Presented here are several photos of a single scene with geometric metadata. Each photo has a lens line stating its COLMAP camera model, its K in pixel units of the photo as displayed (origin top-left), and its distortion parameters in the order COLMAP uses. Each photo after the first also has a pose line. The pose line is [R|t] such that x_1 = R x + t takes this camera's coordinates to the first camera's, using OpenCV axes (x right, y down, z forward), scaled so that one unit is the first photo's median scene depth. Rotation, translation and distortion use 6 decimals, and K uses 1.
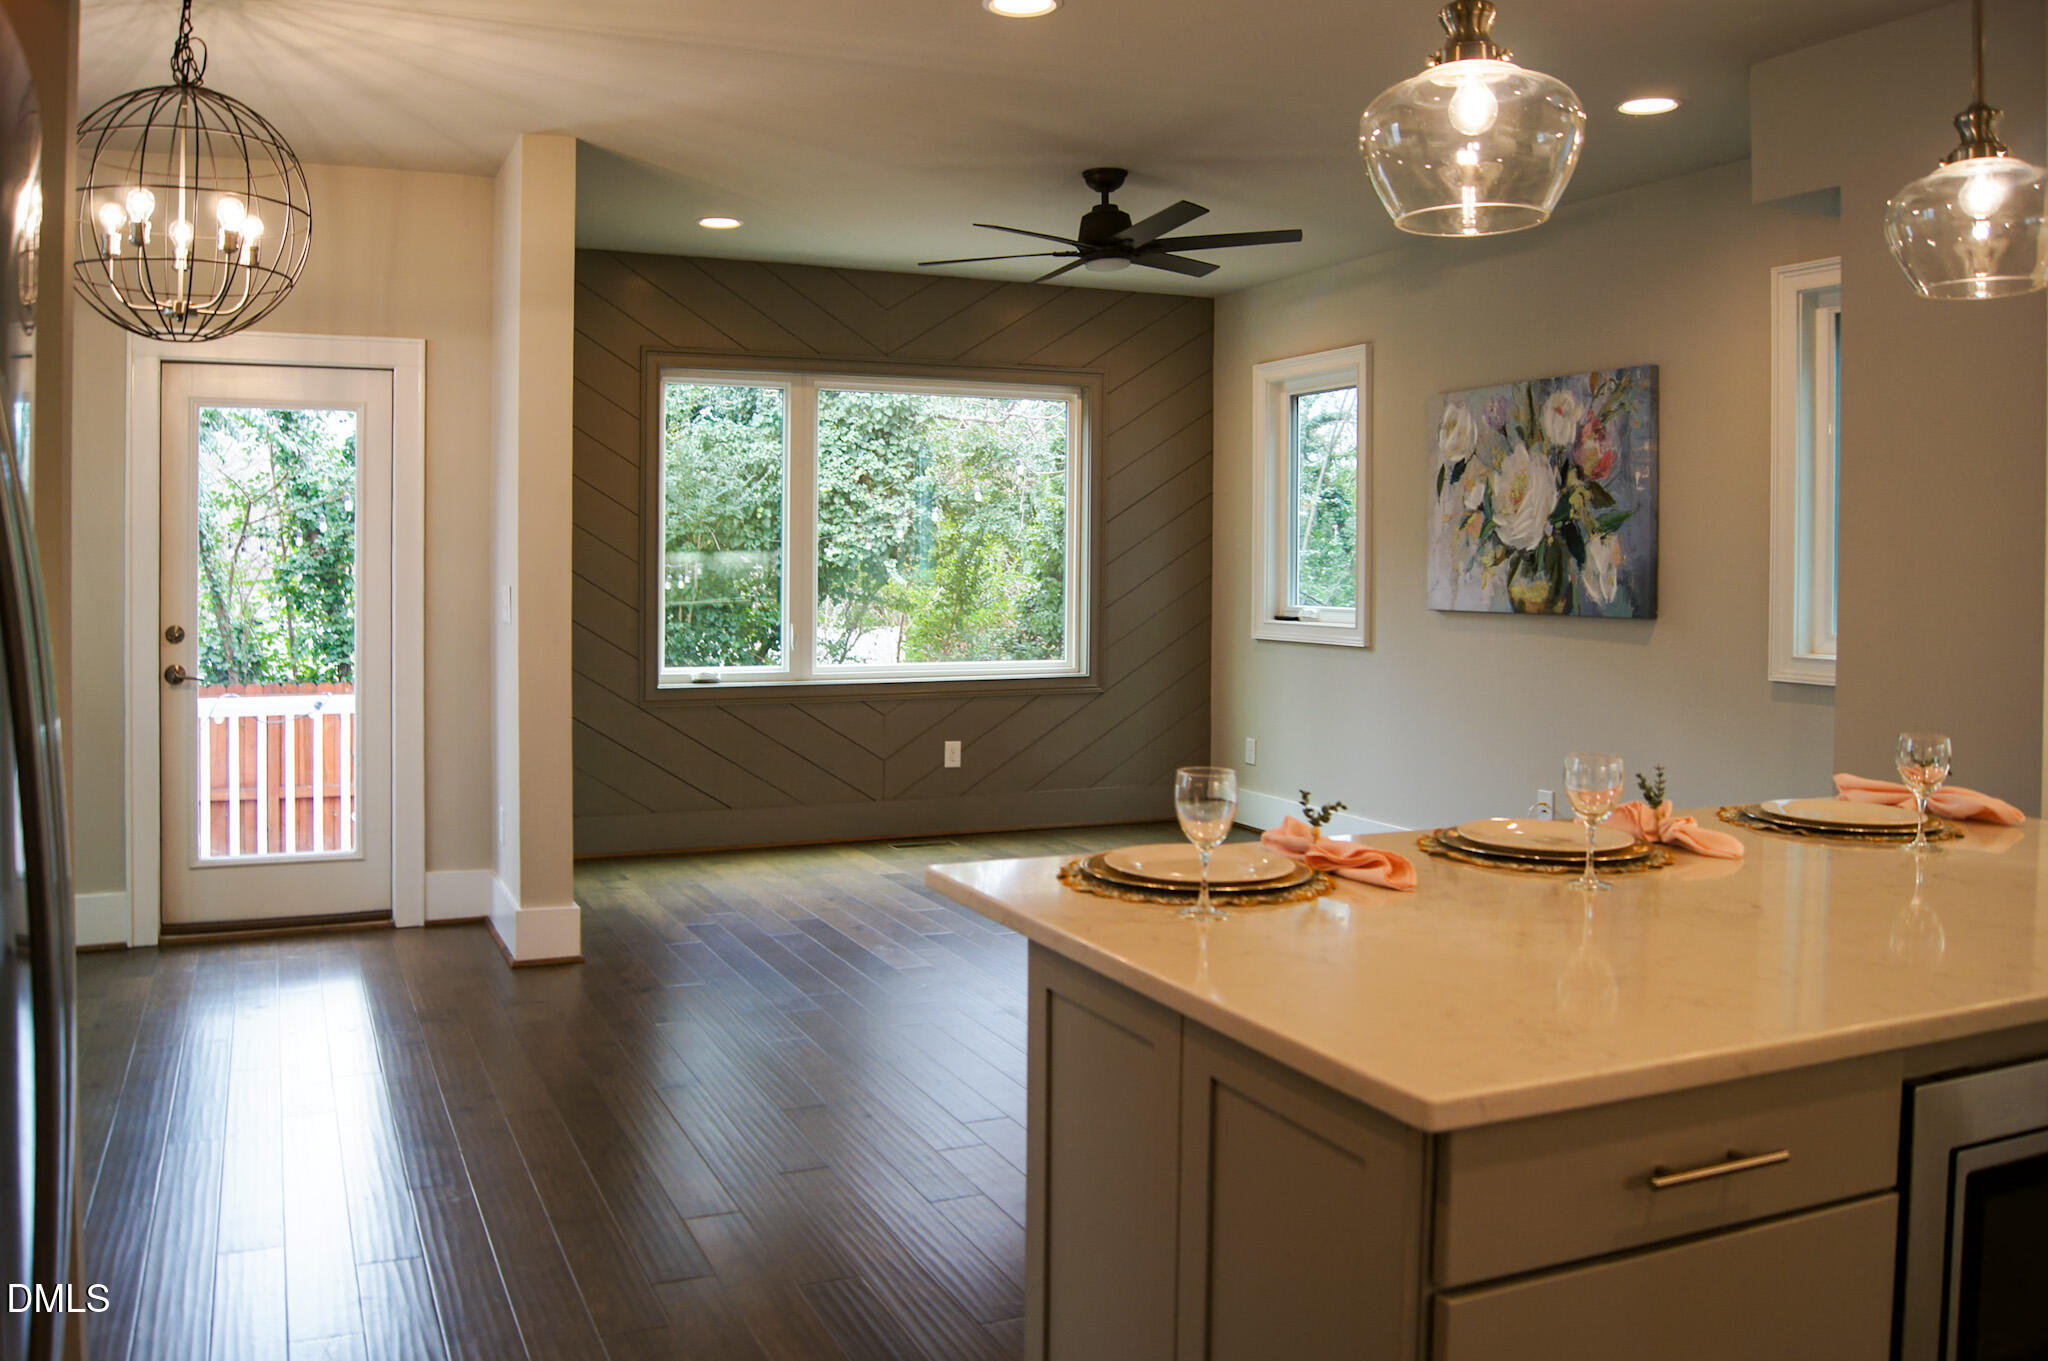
lens RADIAL K [[1604.2, 0, 952.4], [0, 1604.2, 583.5], [0, 0, 1]] dist [-0.059708, -0.000090]
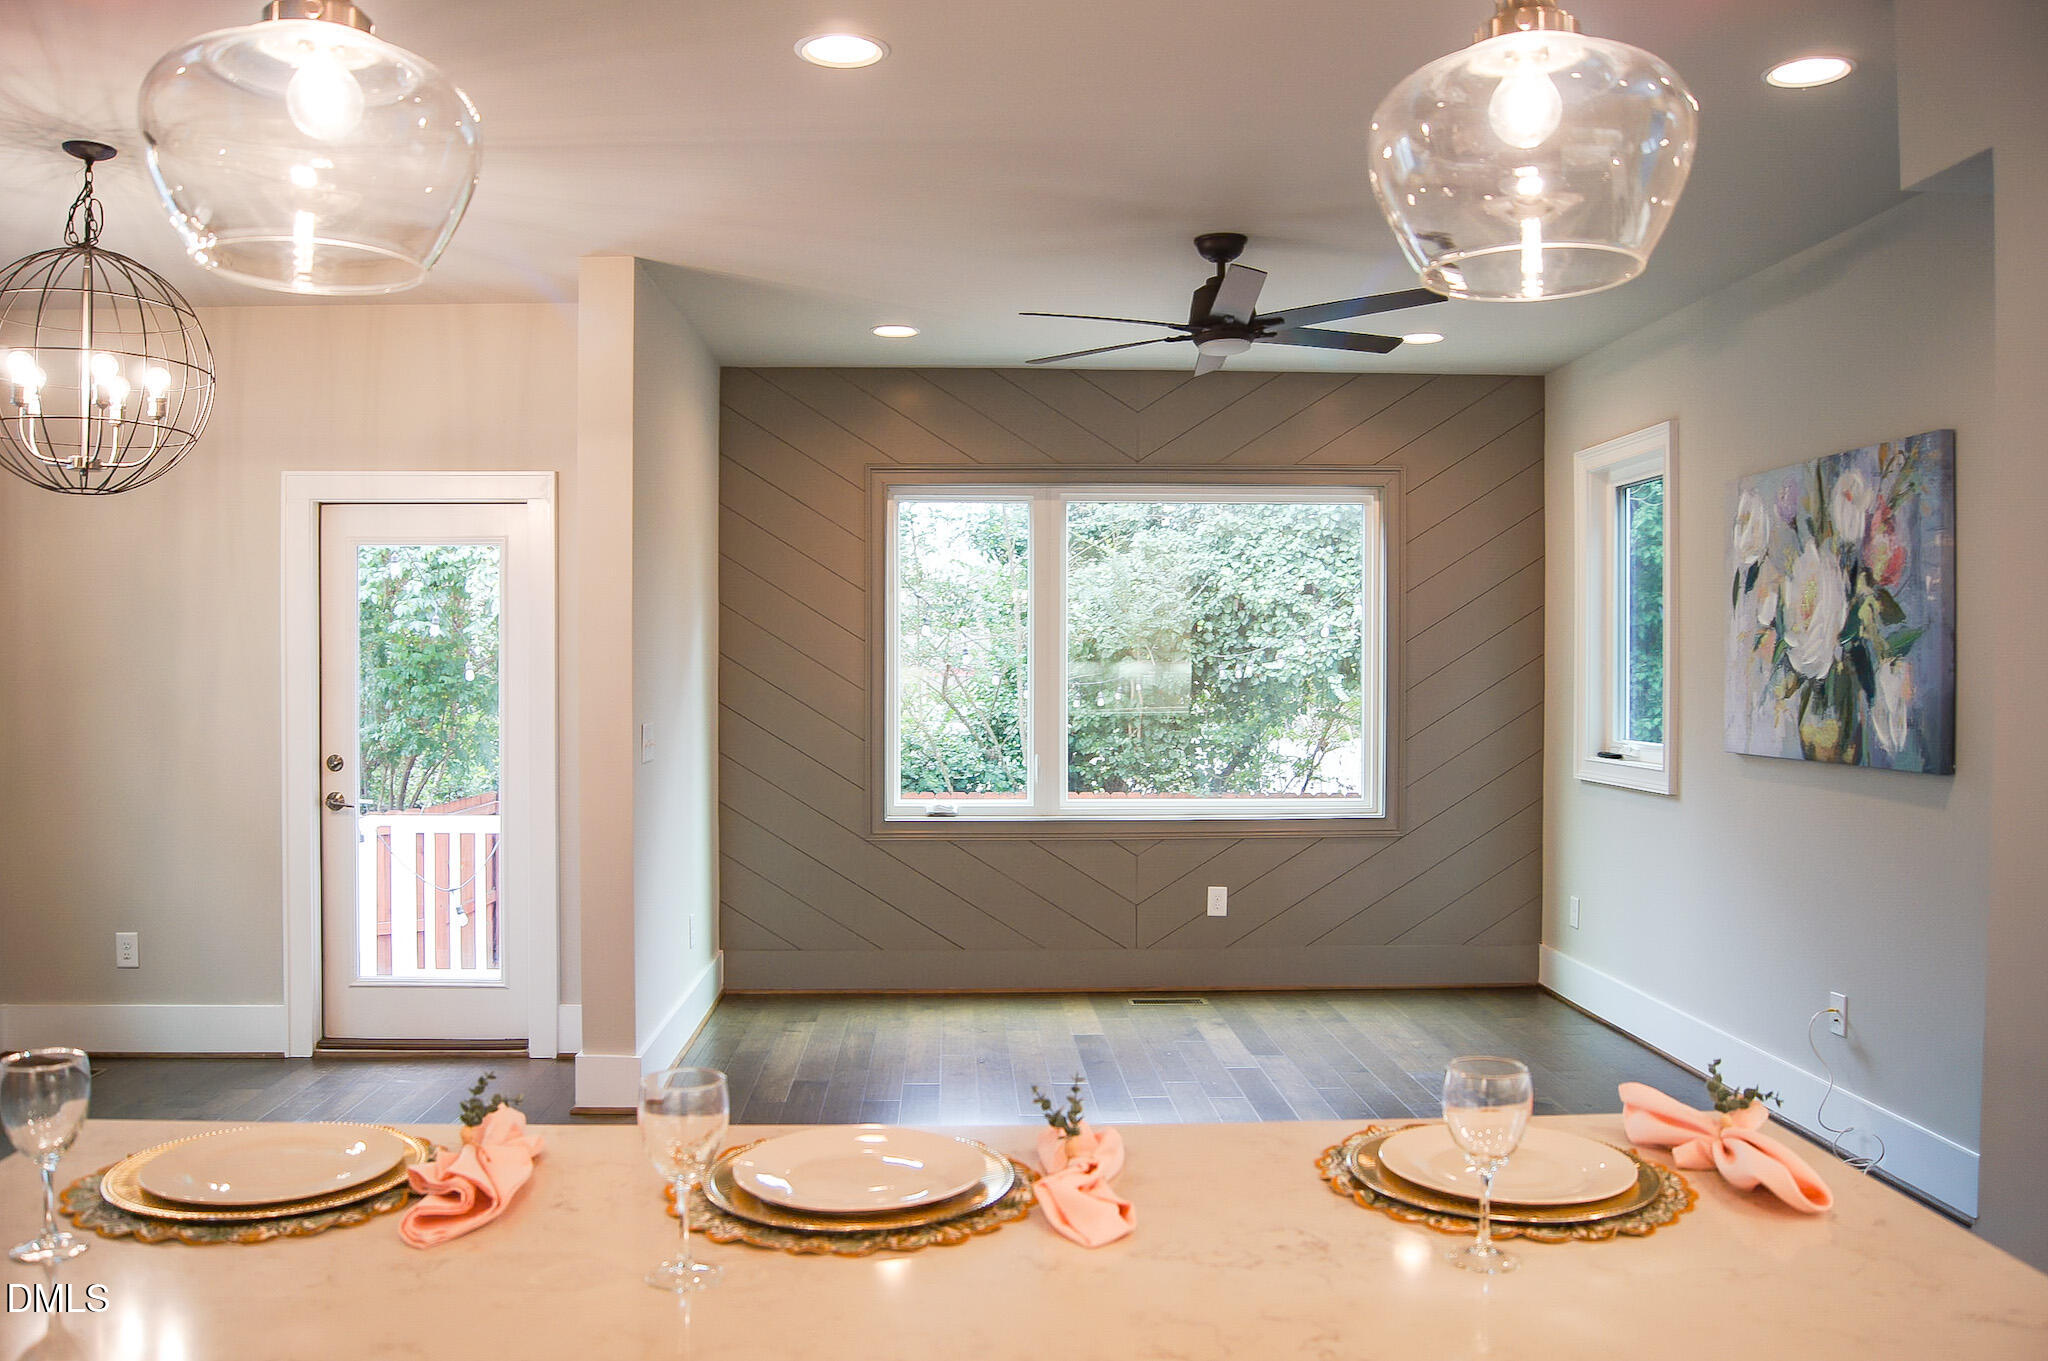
lens RADIAL K [[1595.5, 0, 1024.0], [0, 1595.5, 680.5], [0, 0, 1]] dist [-0.046862, -0.006894]
pose [[0.936103, -0.000390, -0.351725, 0.265933], [-0.001355, 0.999988, -0.004715, -0.015799], [0.351723, 0.004890, 0.936092, 0.151738]]
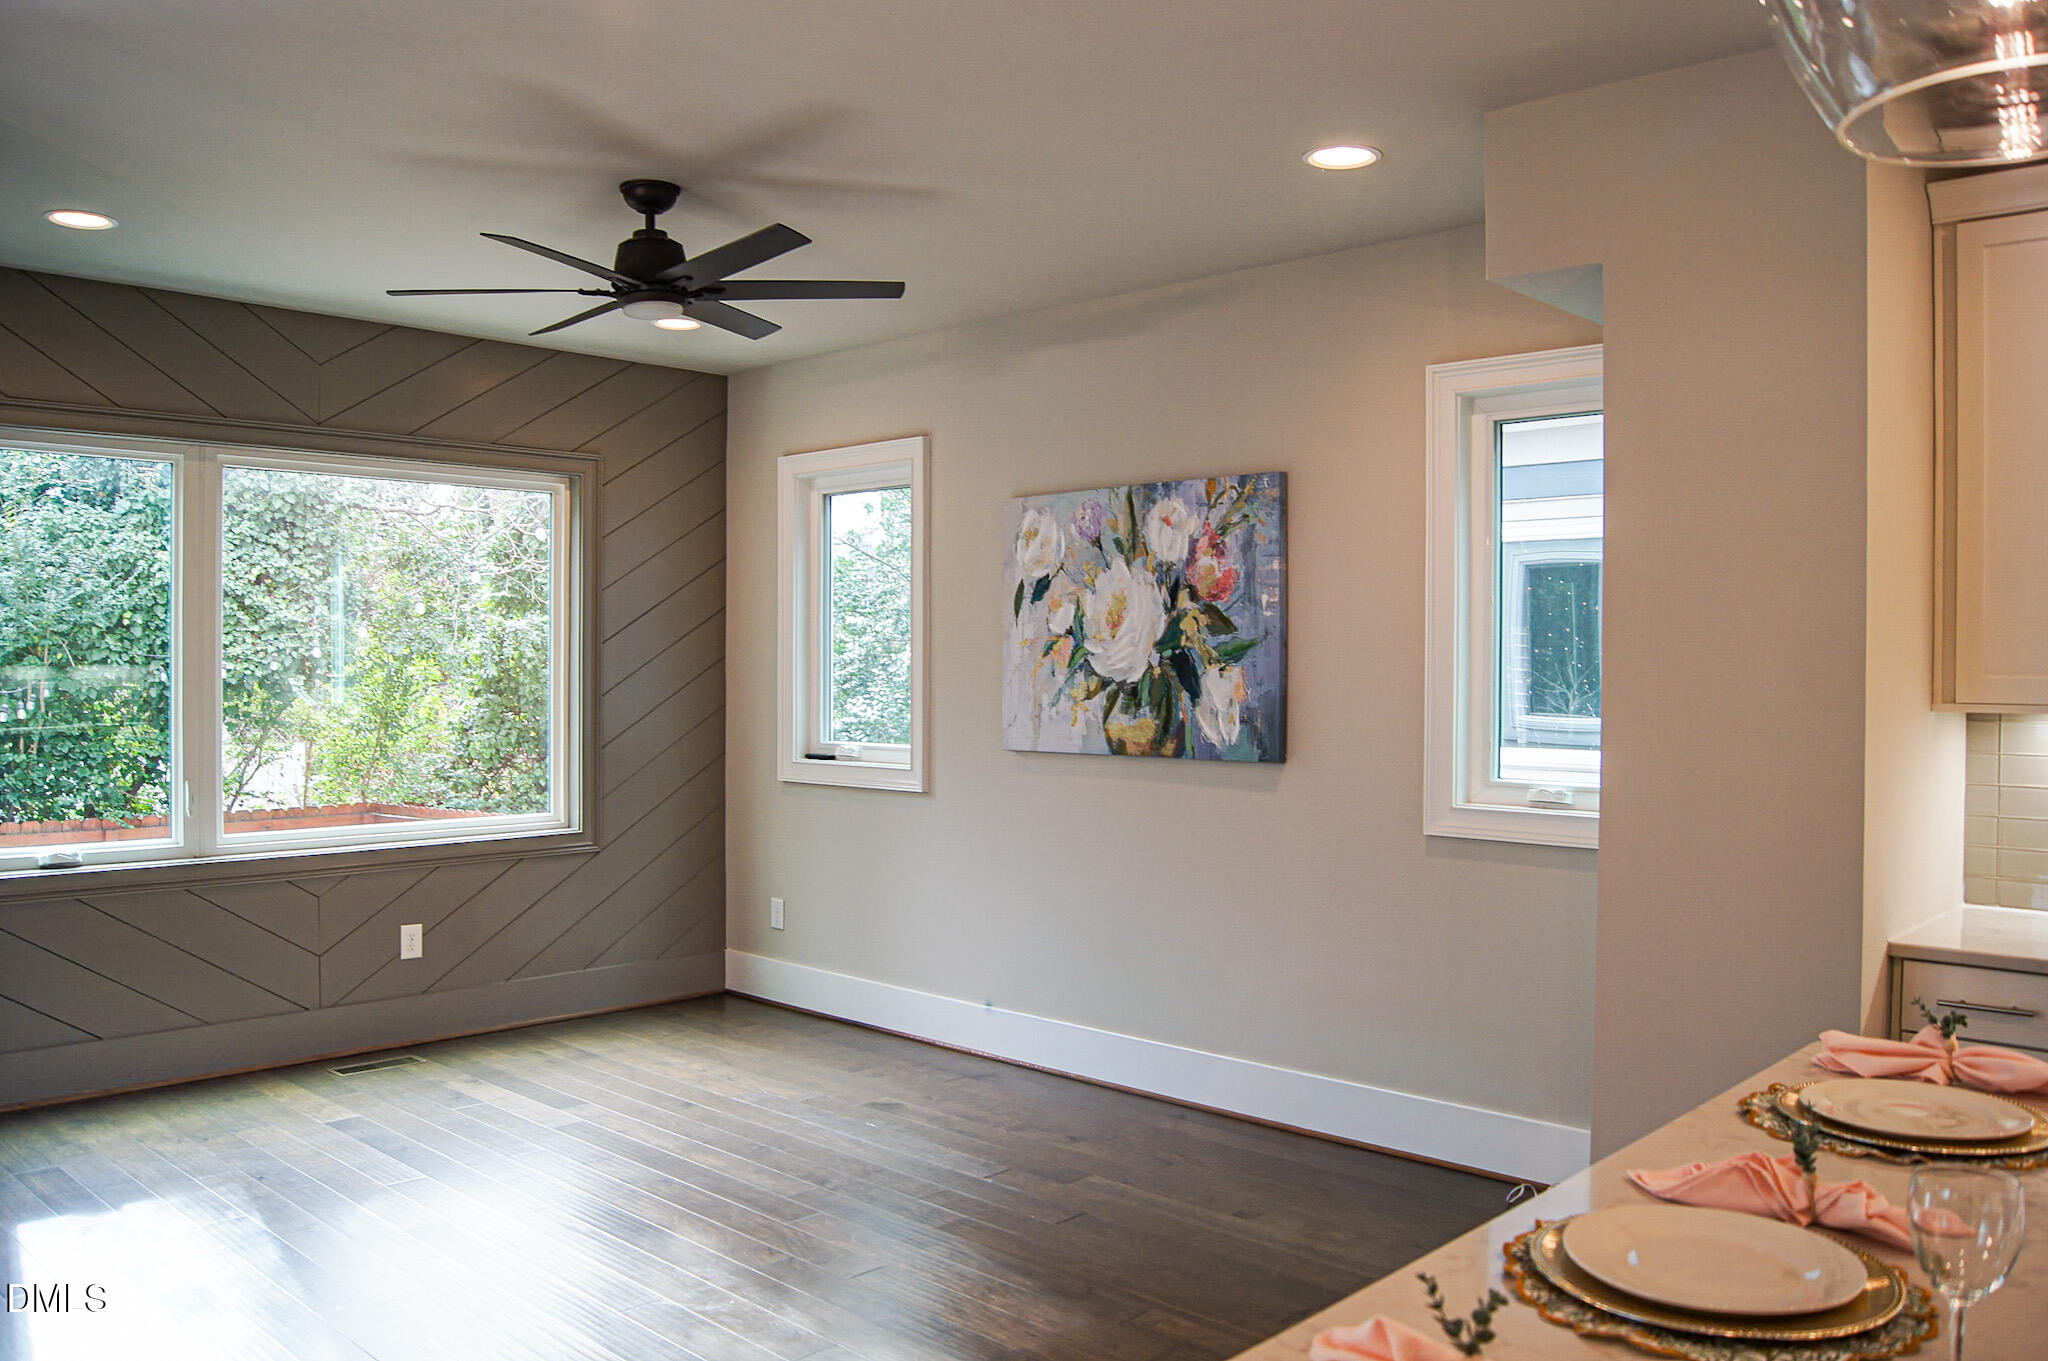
lens RADIAL K [[1613.8, 0, 1010.4], [0, 1613.8, 691.3], [0, 0, 1]] dist [-0.085616, -0.000787]
pose [[0.922209, -0.009505, 0.386574, -0.034690], [0.007466, 0.999949, 0.006775, -0.021967], [-0.386619, -0.003362, 0.922234, 0.215658]]
